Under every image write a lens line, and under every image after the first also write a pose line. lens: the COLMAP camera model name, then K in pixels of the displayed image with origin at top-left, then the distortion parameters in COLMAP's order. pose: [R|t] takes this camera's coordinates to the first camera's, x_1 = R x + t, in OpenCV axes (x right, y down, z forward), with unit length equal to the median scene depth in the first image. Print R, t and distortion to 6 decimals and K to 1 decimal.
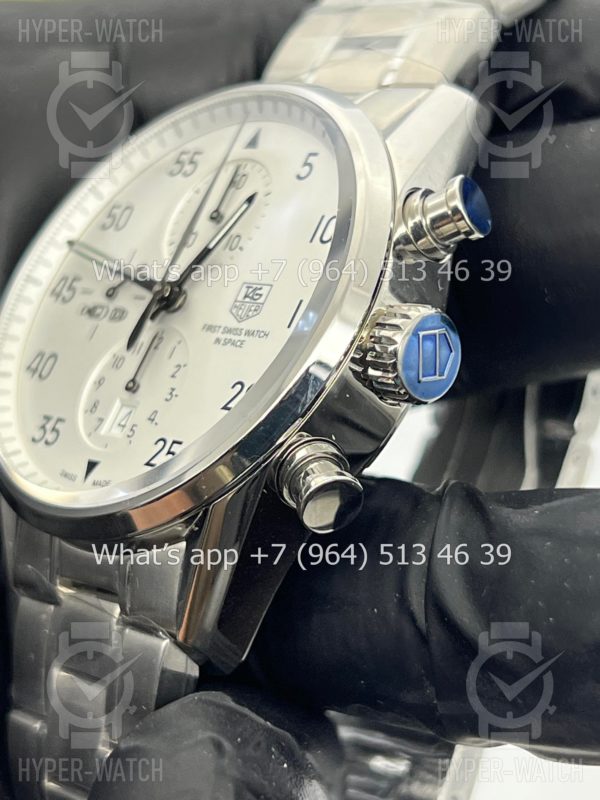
lens RADIAL K [[1898.5, 0, 302.4], [0, 1898.5, 397.8], [0, 0, 1]] dist [0.197174, 0.000000]
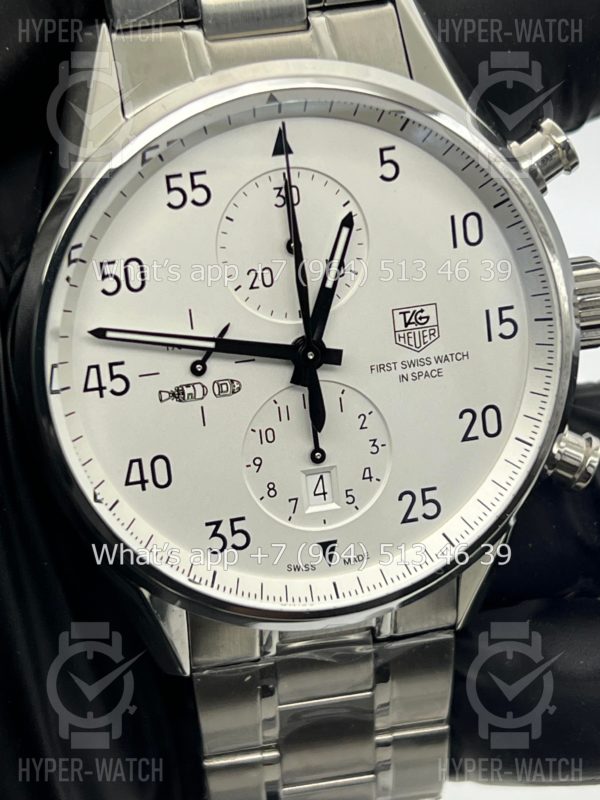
lens RADIAL K [[1898.5, 0, 290.0], [0, 1898.5, 411.1], [0, 0, 1]] dist [0.197174, 0.000000]
pose [[0.498586, -0.588489, 0.636469, -0.698850], [0.109299, 0.771059, 0.627313, -0.630065], [-0.859922, -0.243204, 0.448761, 0.604009]]
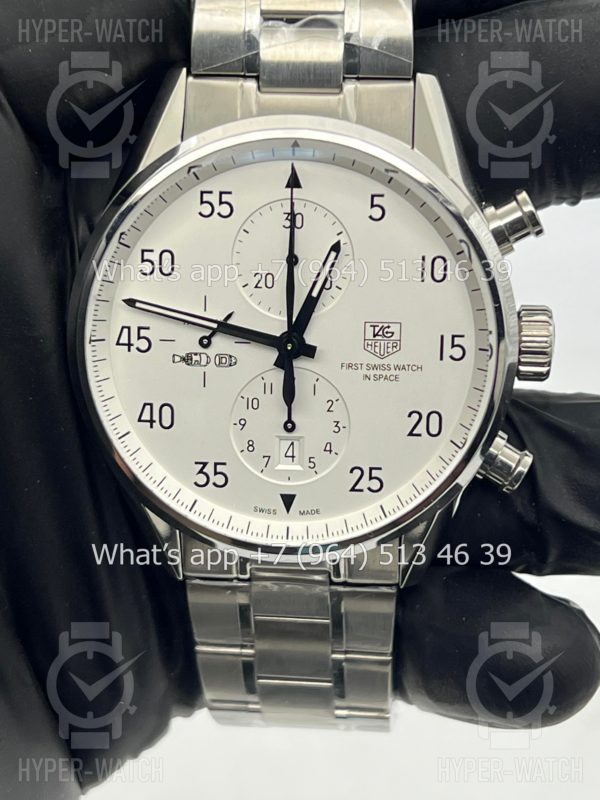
lens RADIAL K [[1898.5, 0, 299.1], [0, 1898.5, 402.3], [0, 0, 1]] dist [0.197174, 0.000000]
pose [[0.728596, -0.484920, 0.483736, -0.671443], [0.121193, 0.786368, 0.605754, -0.758560], [-0.674137, -0.382724, 0.631713, 0.247940]]
